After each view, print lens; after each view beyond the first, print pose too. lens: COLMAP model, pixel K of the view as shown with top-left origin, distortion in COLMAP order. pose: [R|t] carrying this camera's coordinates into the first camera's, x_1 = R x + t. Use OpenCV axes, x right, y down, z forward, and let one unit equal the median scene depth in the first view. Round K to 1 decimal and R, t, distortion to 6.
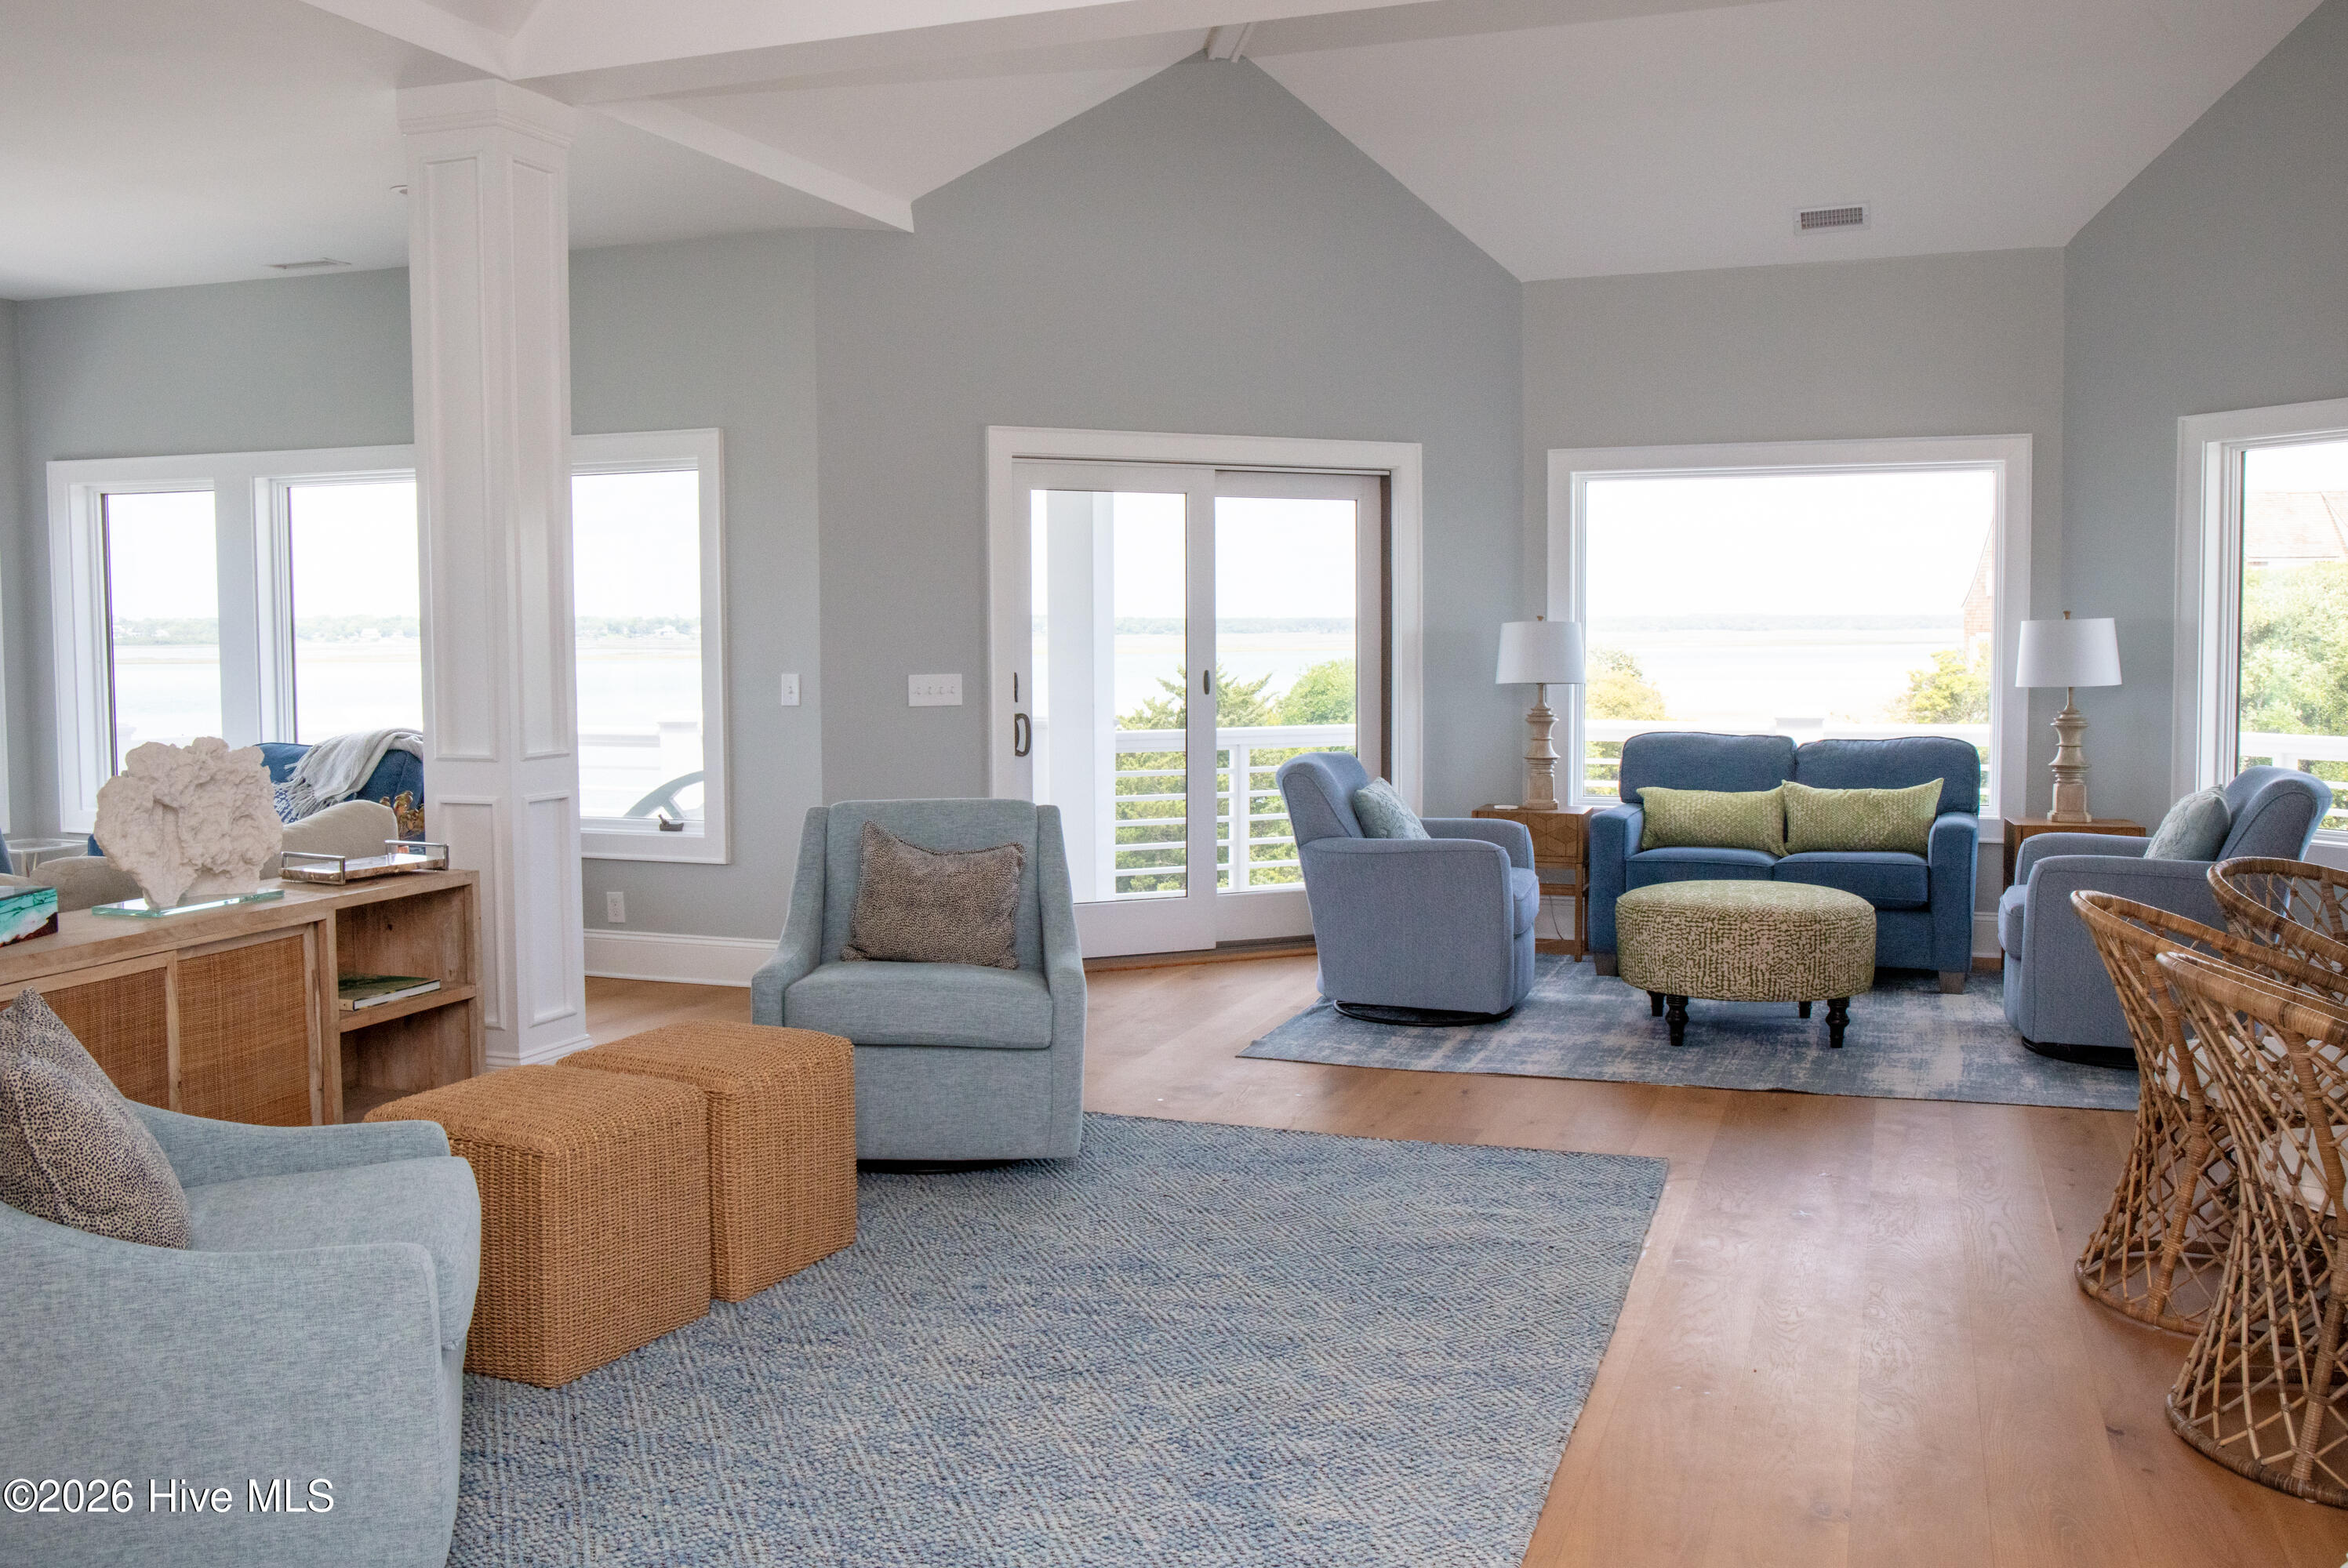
lens RADIAL K [[2021.8, 0, 1176.2], [0, 2021.8, 769.1], [0, 0, 1]] dist [-0.034168, 0.021815]
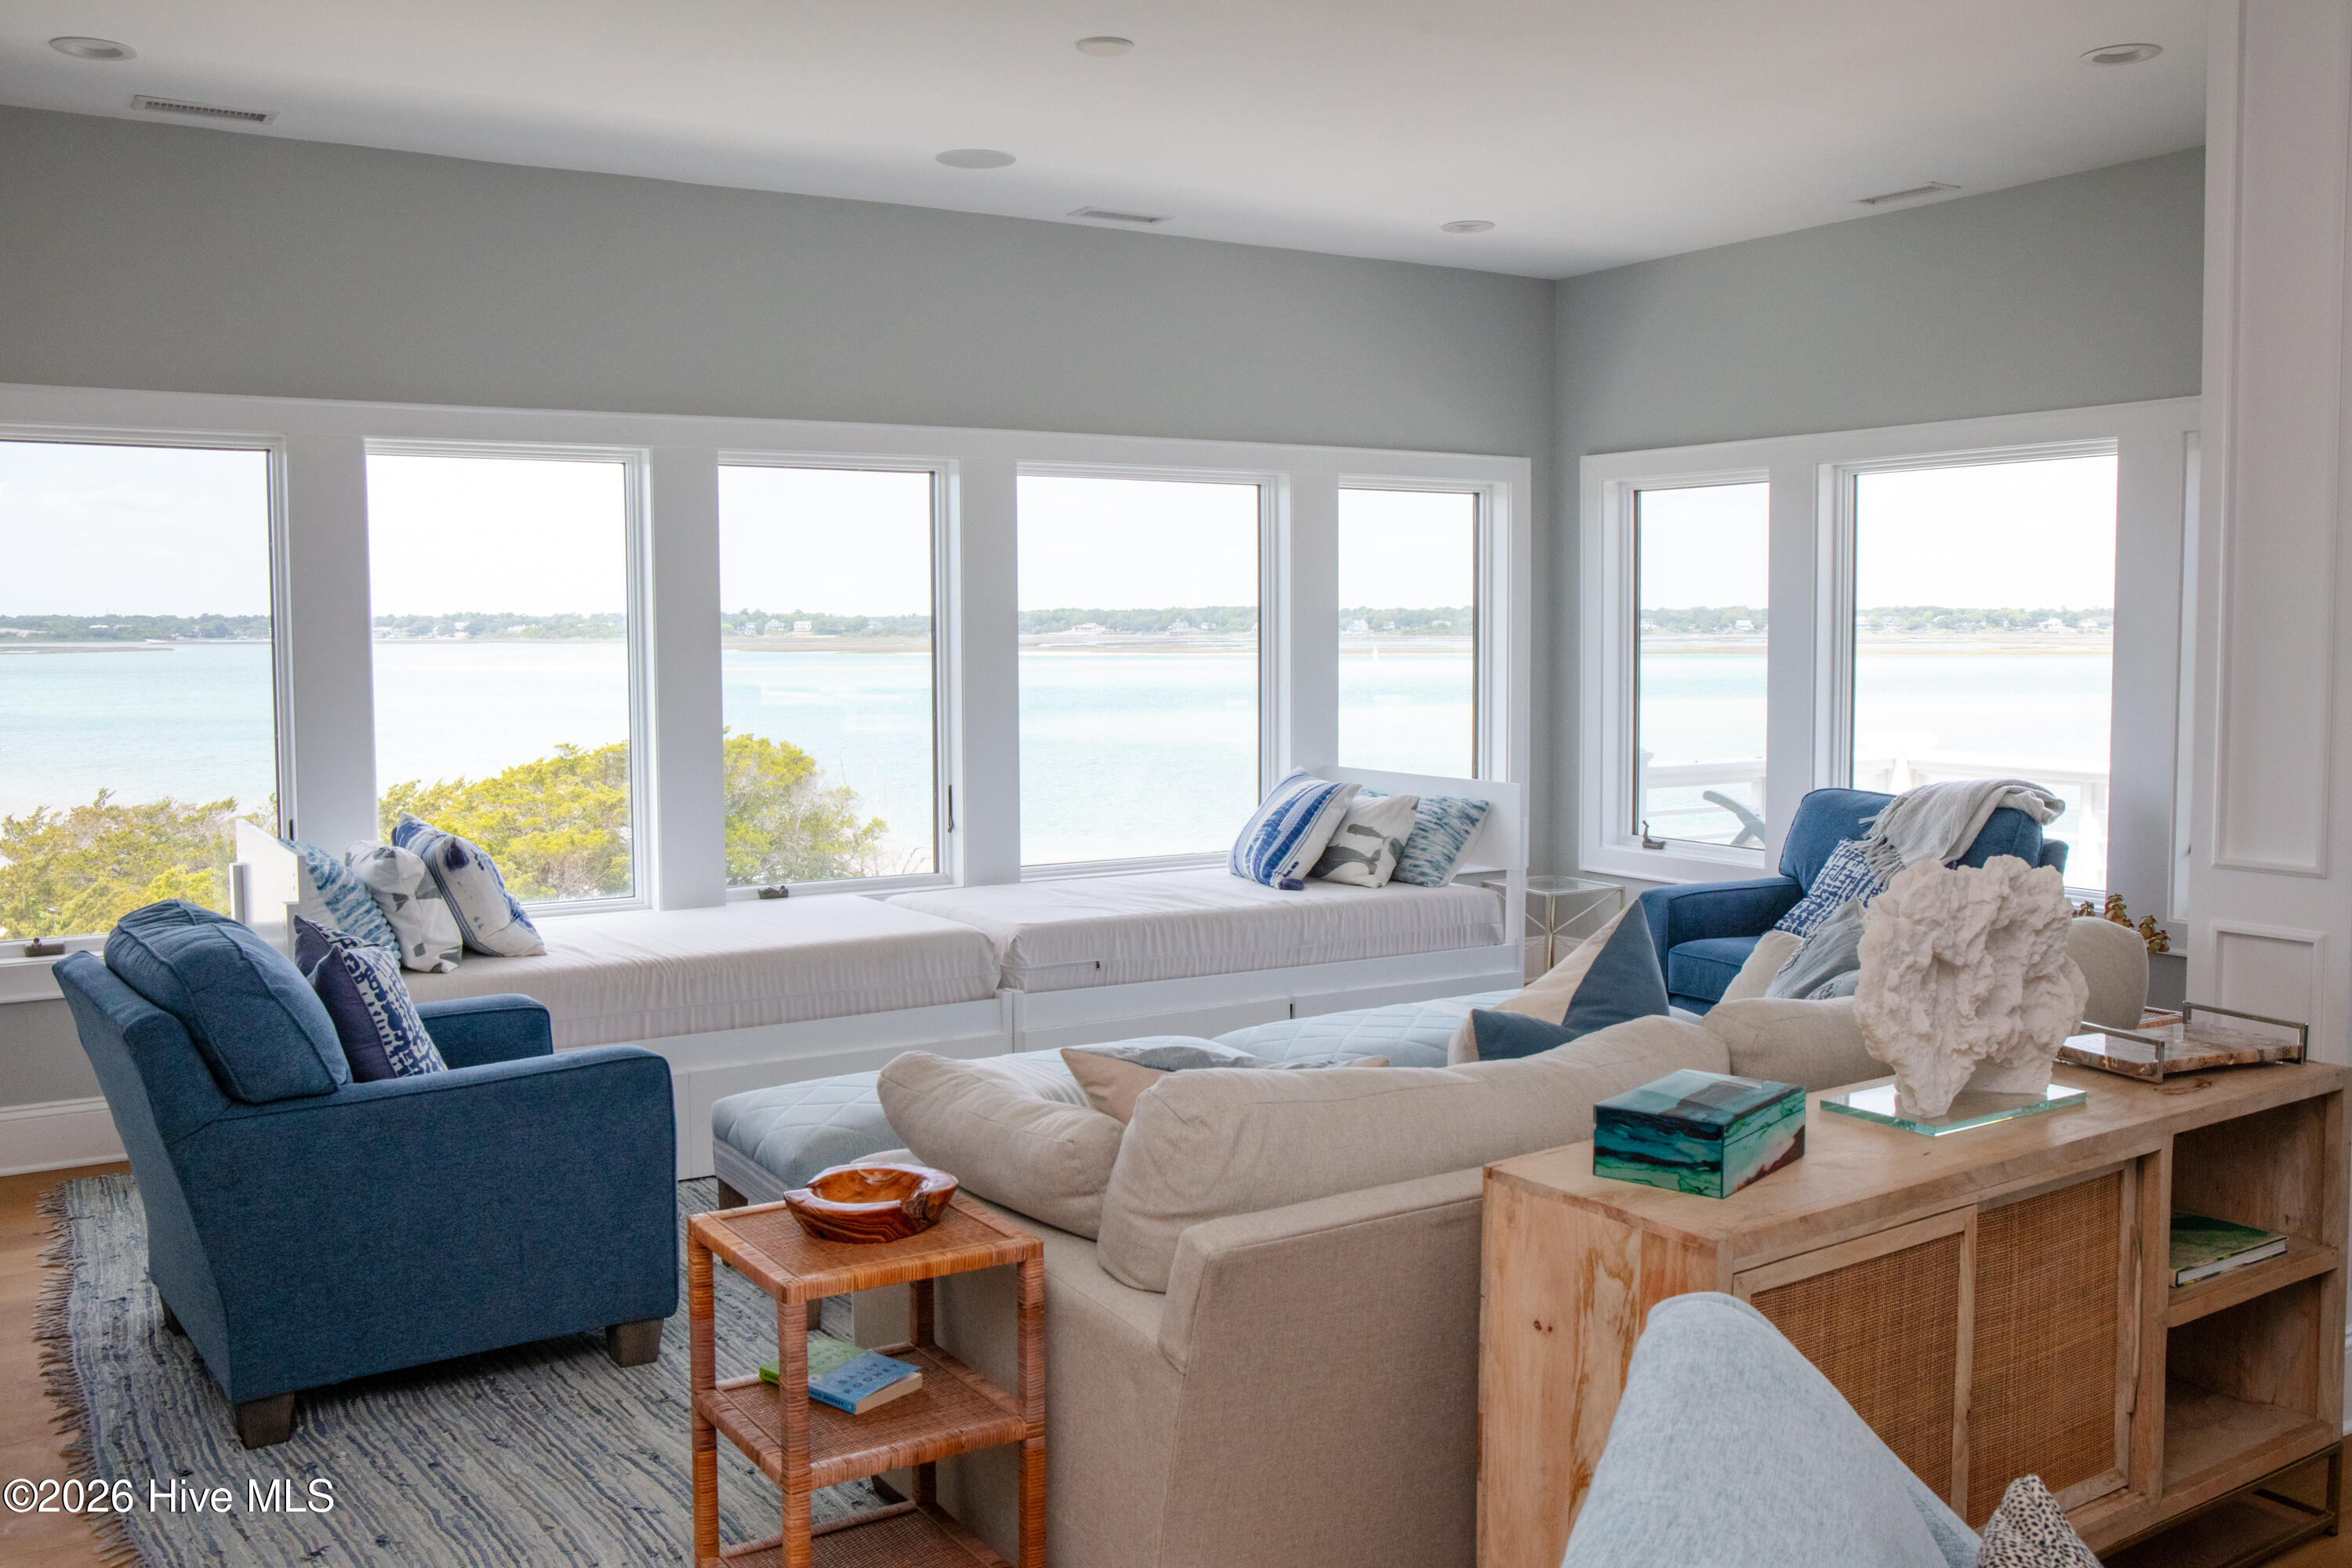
lens RADIAL K [[2009.9, 0, 1182.1], [0, 2009.9, 789.4], [0, 0, 1]] dist [-0.055840, 0.018588]
pose [[0.801131, 0.046966, -0.596644, -0.278278], [-0.037348, 0.998896, 0.028481, -0.040026], [0.597323, -0.000534, 0.802001, 0.295480]]
